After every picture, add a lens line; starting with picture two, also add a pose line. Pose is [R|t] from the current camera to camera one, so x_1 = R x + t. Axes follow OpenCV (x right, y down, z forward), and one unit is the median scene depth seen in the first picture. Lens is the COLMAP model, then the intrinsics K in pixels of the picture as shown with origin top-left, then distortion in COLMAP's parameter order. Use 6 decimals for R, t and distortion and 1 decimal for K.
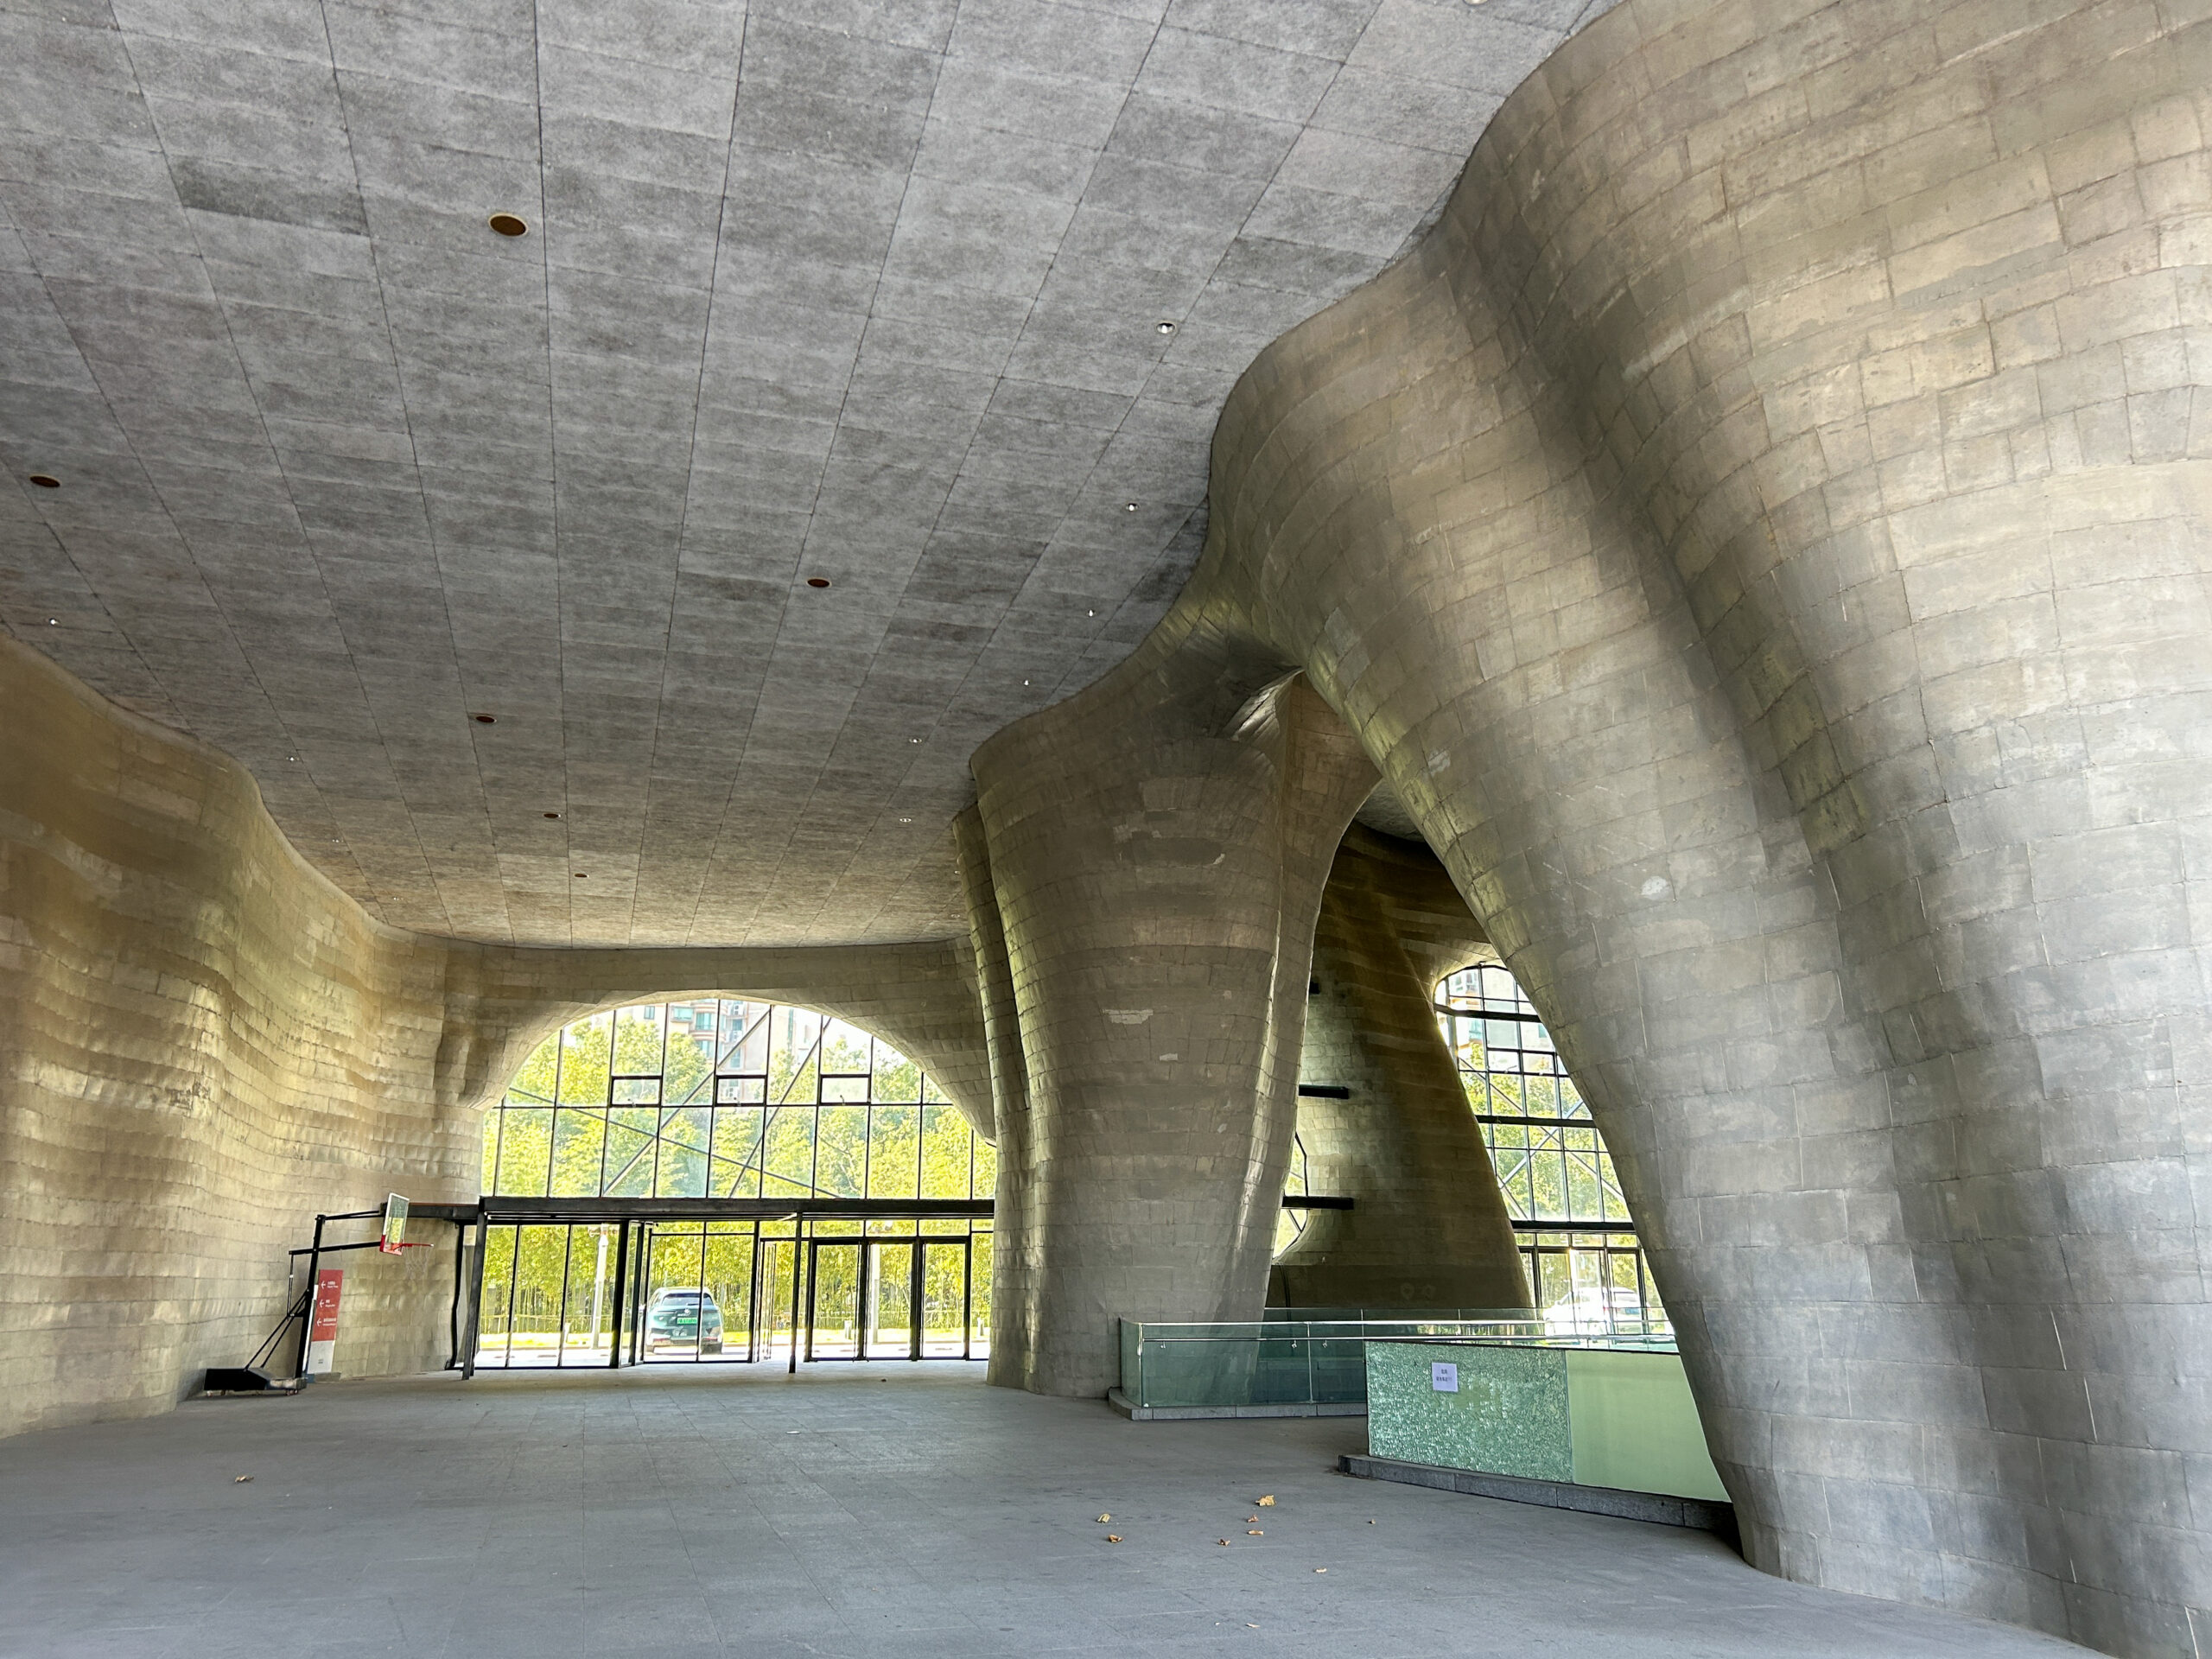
lens RADIAL K [[1687.0, 0, 1100.7], [0, 1687.0, 795.6], [0, 0, 1]] dist [0.068227, -0.074187]
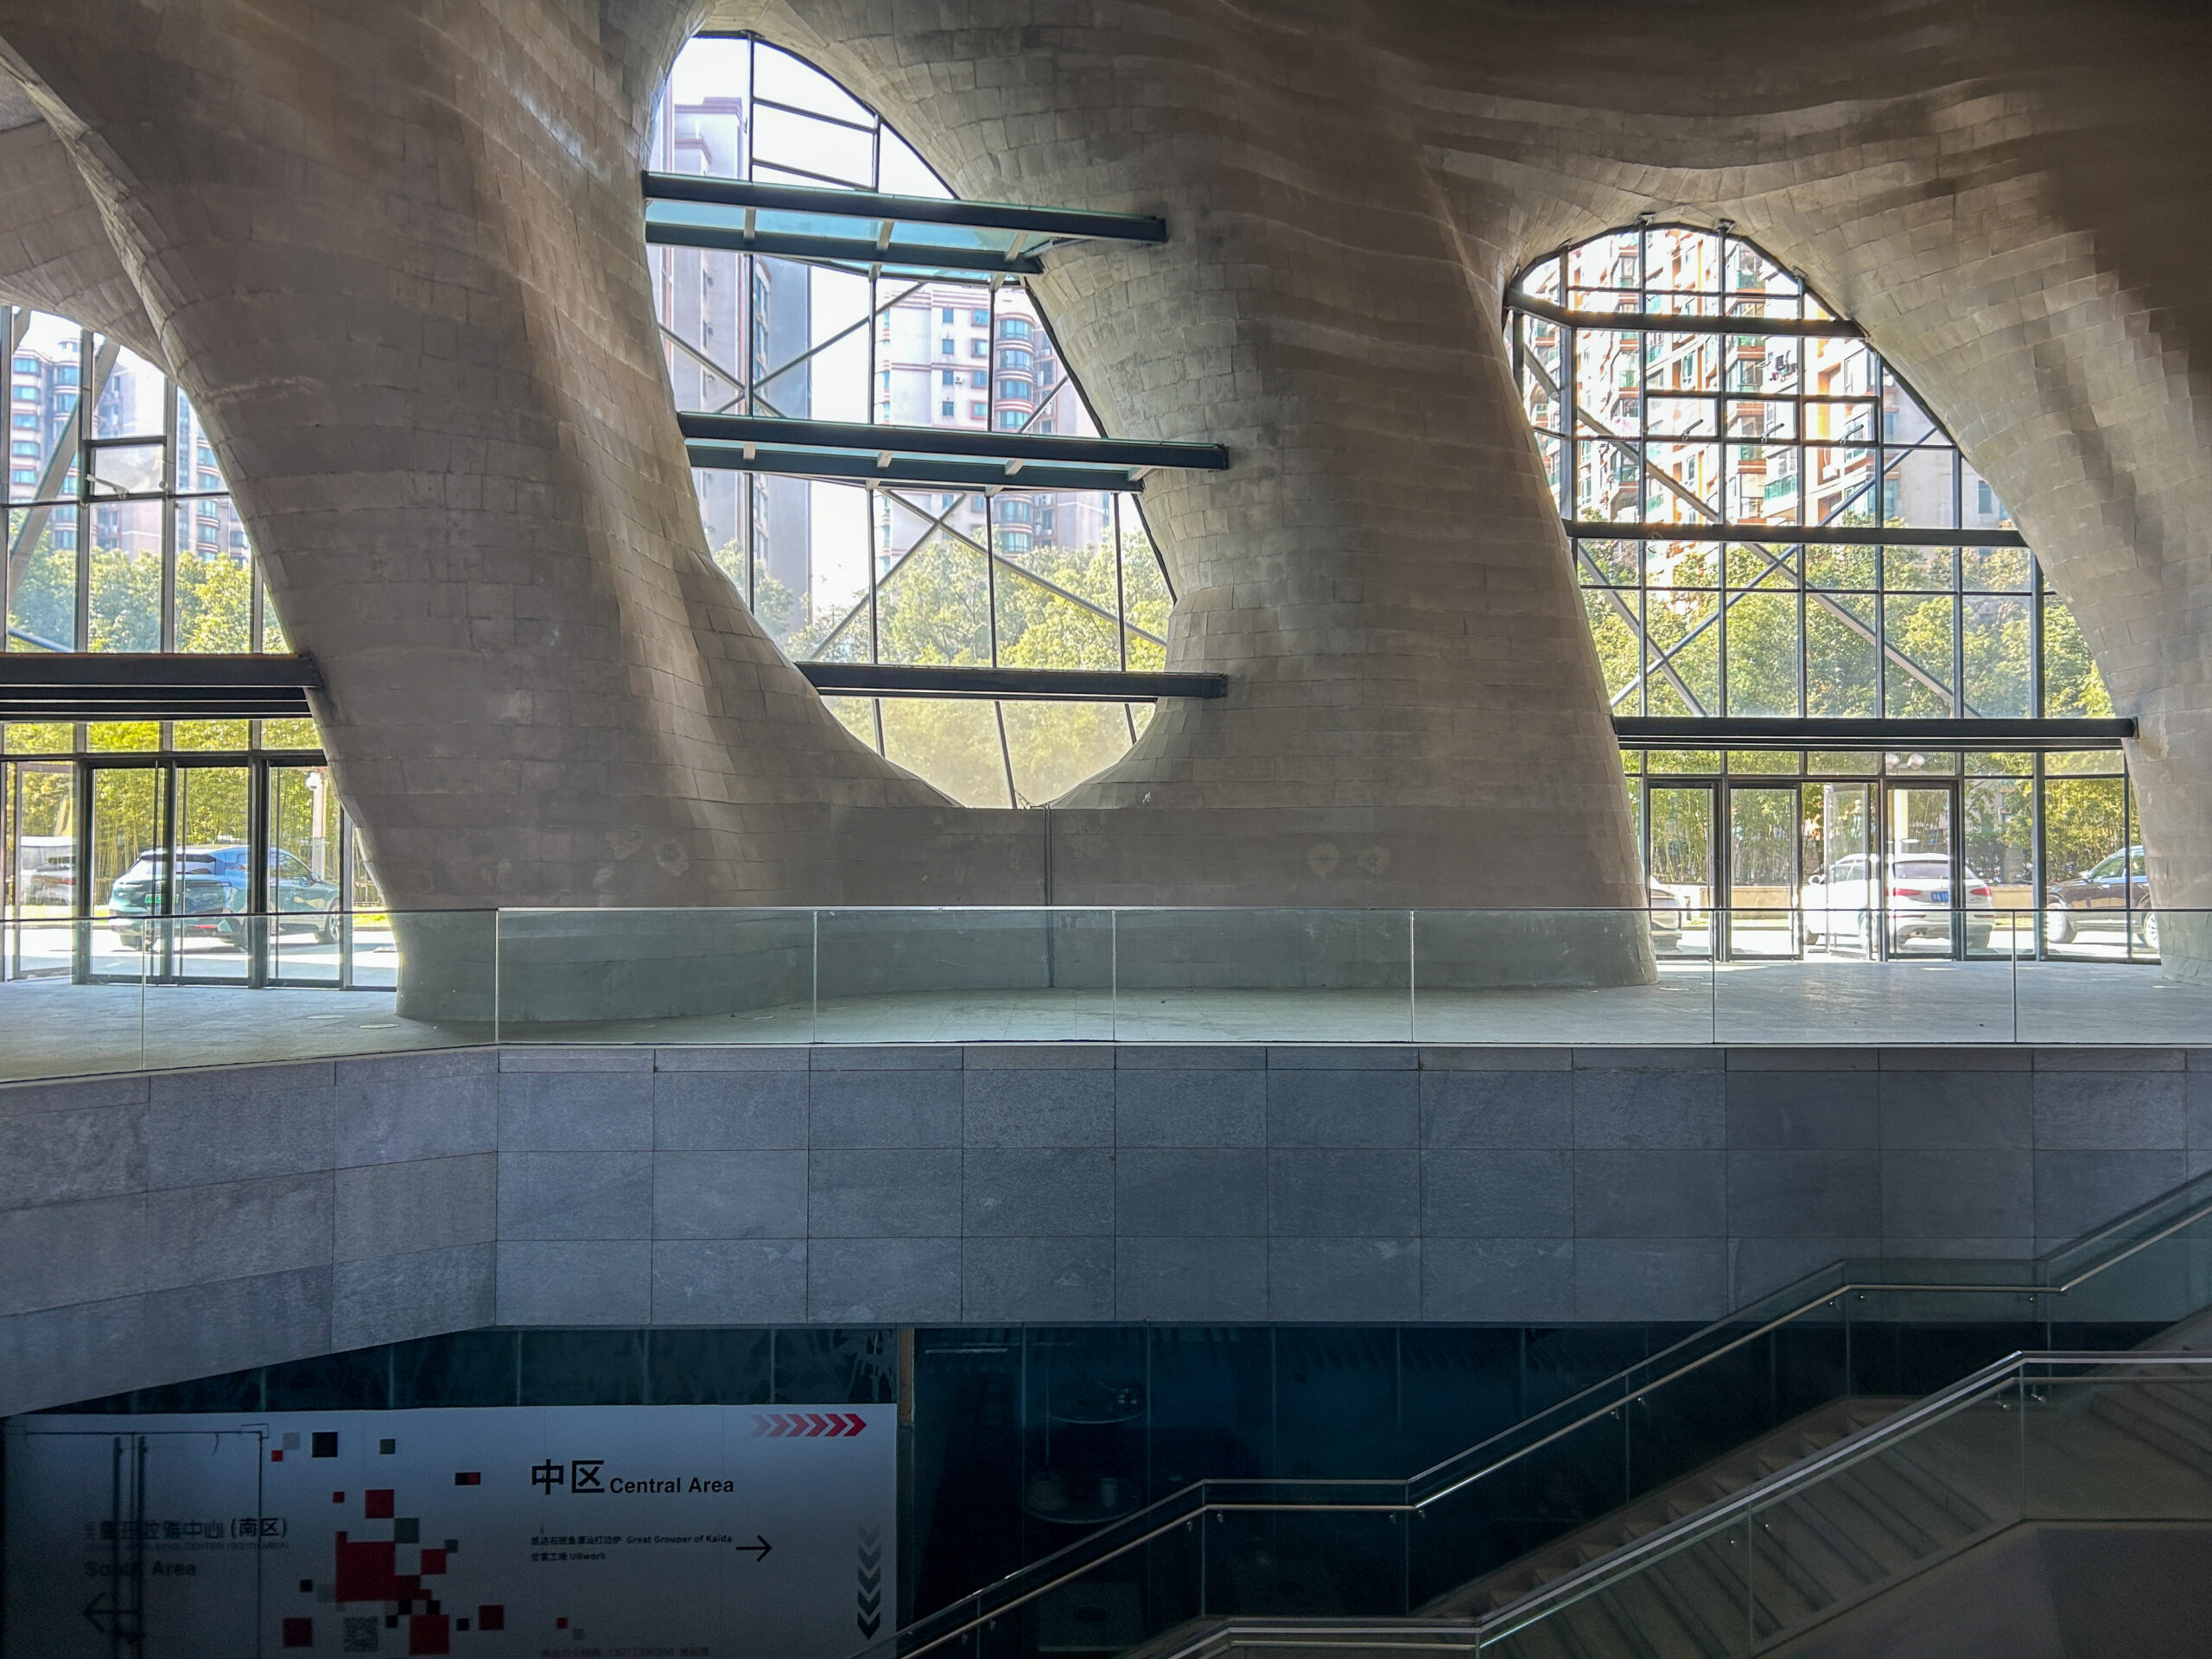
lens RADIAL K [[1687.0, 0, 1095.1], [0, 1687.0, 821.8], [0, 0, 1]] dist [0.068227, -0.074187]
pose [[0.964733, 0.000395, -0.263230, 0.230029], [0.069621, 0.964005, 0.256608, 0.148289], [0.253857, -0.265885, 0.929980, 0.521518]]
